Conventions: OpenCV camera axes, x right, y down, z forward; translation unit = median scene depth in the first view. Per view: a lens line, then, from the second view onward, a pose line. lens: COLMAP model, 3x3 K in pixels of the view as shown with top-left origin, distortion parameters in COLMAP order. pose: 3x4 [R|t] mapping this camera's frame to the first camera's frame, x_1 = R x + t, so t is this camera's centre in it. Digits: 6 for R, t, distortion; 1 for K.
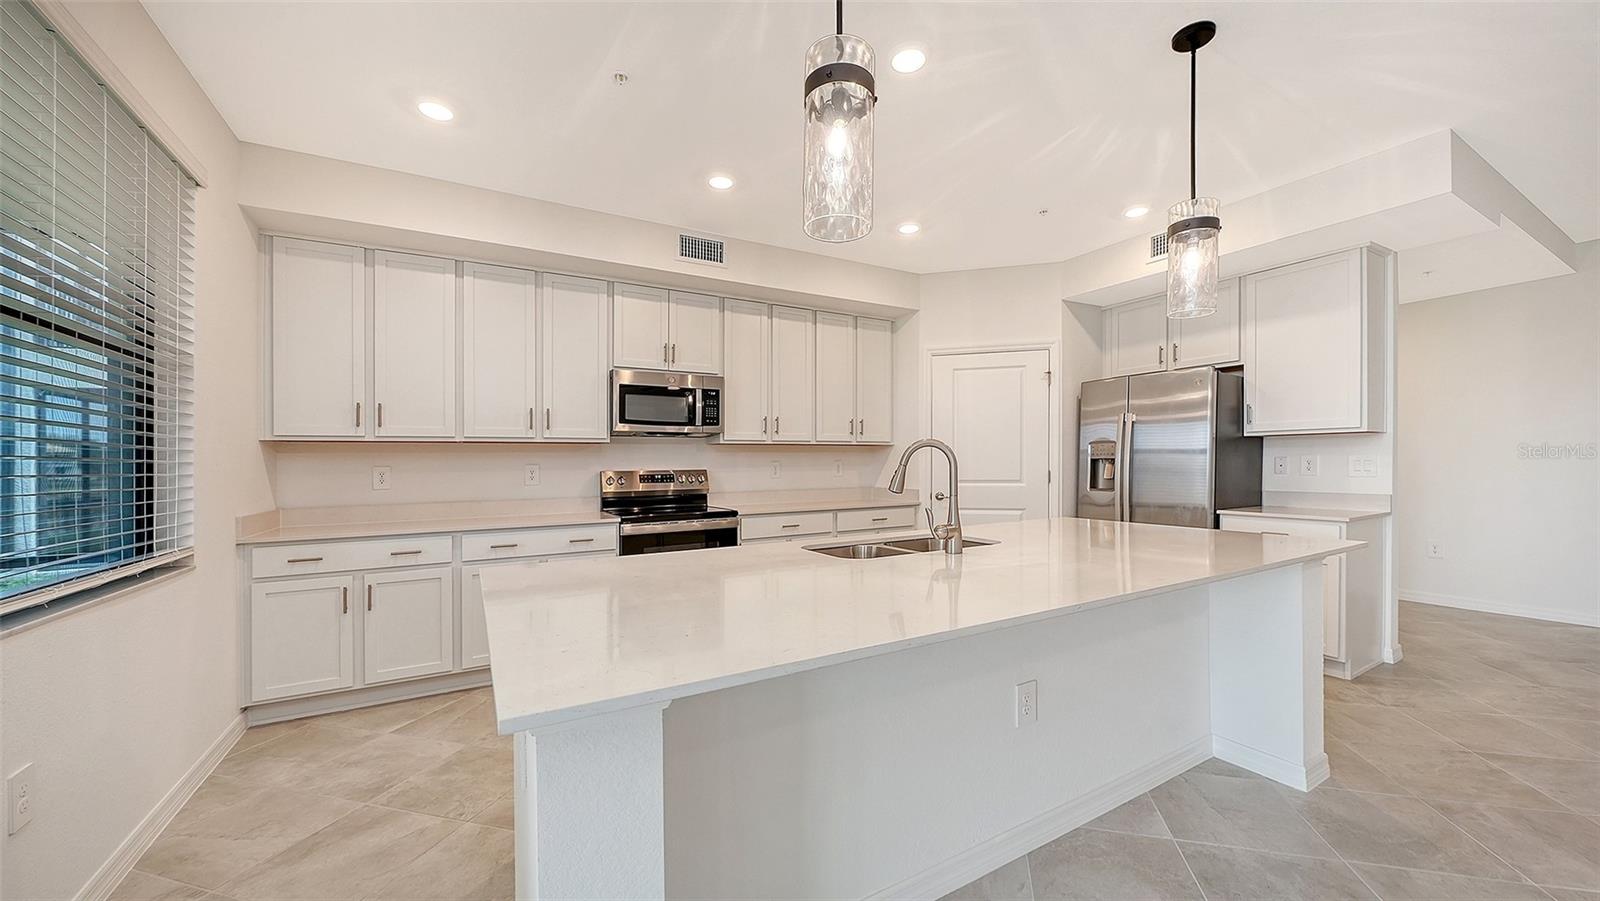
lens RADIAL K [[596.3, 0, 805.6], [0, 596.3, 472.8], [0, 0, 1]] dist [0.000979, -0.000024]
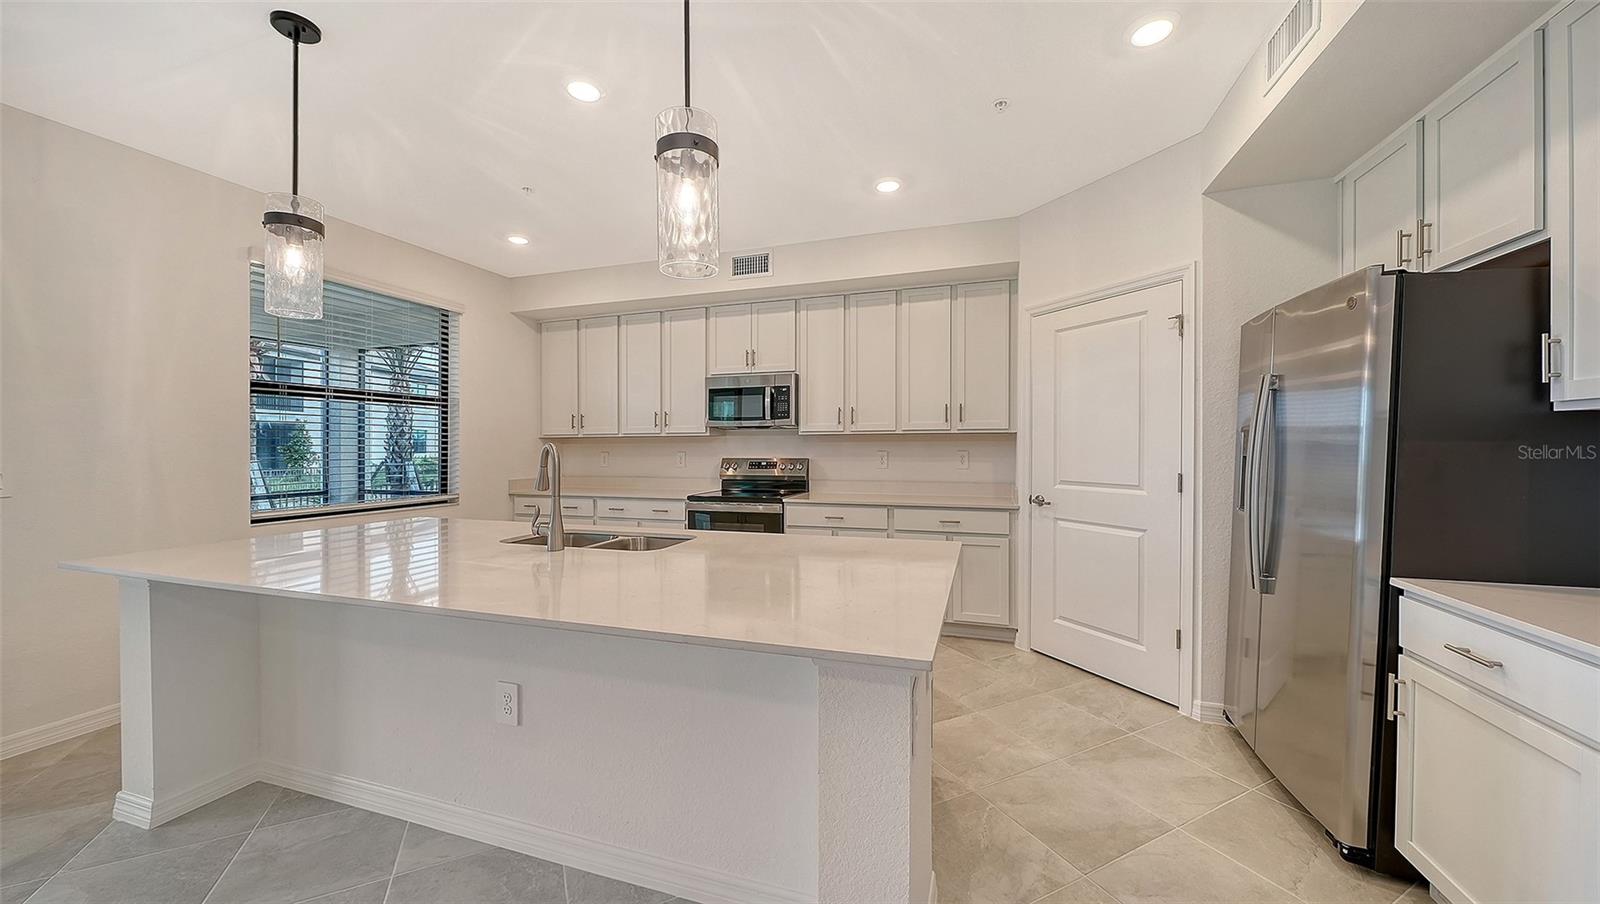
lens RADIAL K [[546.3, 0, 802.7], [0, 546.3, 447.6], [0, 0, 1]] dist [-0.019653, 0.000058]
pose [[0.666628, 0.005147, -0.745373, 0.612908], [-0.021789, 0.999683, -0.012584, -0.014153], [0.745072, 0.024630, 0.666529, 0.357919]]
